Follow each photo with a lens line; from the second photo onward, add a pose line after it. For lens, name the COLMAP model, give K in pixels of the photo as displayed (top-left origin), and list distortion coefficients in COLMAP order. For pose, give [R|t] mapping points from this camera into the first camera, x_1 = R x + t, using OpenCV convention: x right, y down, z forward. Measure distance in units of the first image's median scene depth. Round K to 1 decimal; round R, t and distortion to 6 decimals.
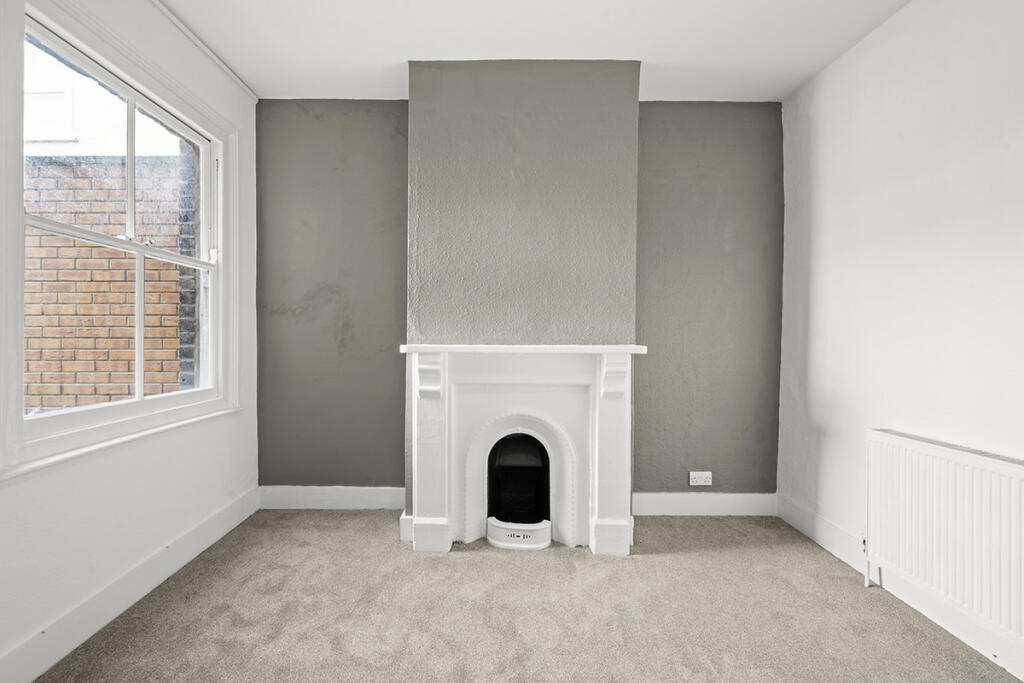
lens RADIAL K [[379.1, 0, 502.8], [0, 379.1, 338.6], [0, 0, 1]] dist [-0.002984, -0.000218]
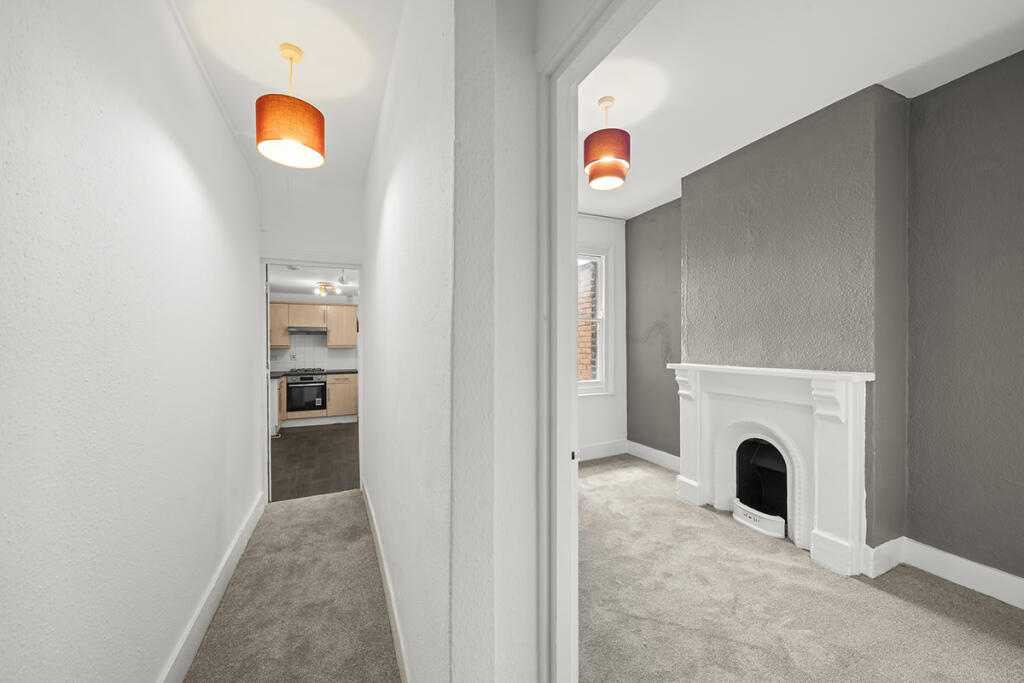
lens RADIAL K [[379.1, 0, 515.7], [0, 379.1, 340.0], [0, 0, 1]] dist [-0.002984, -0.000218]
pose [[0.424015, -0.012876, -0.905563, 0.847565], [-0.003490, 0.999868, -0.015851, -0.050761], [0.905648, 0.009882, 0.423915, -0.253207]]
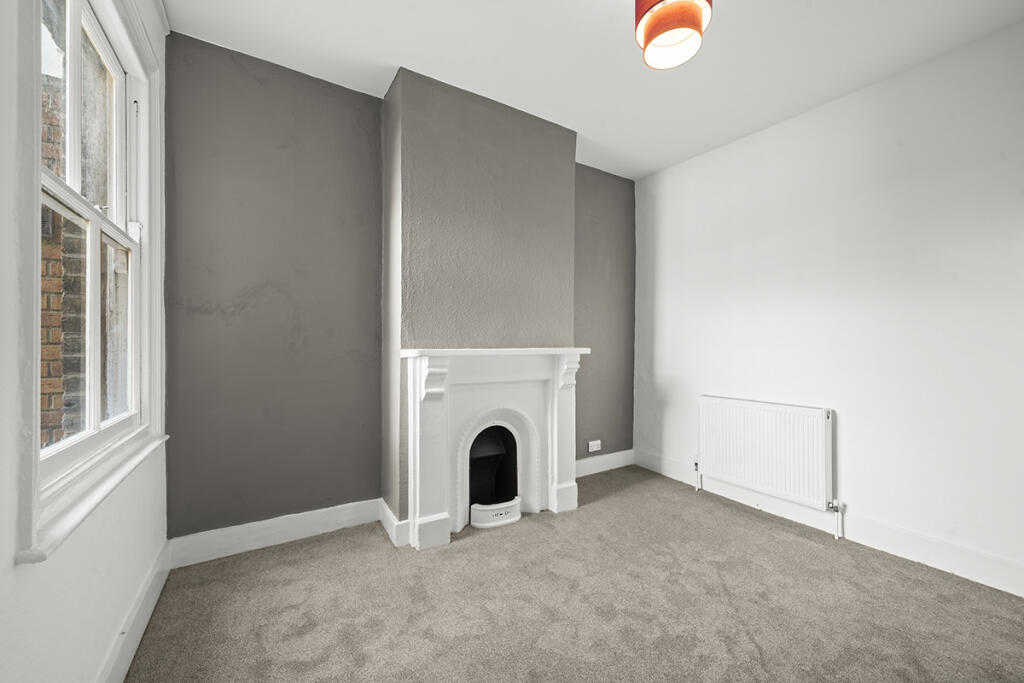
lens RADIAL K [[379.1, 0, 514.0], [0, 379.1, 341.3], [0, 0, 1]] dist [-0.002984, -0.000218]
pose [[0.852438, -0.001673, 0.522826, -0.516545], [0.004661, 0.999979, -0.004399, 0.000289], [-0.522808, 0.006186, 0.852428, -0.007877]]
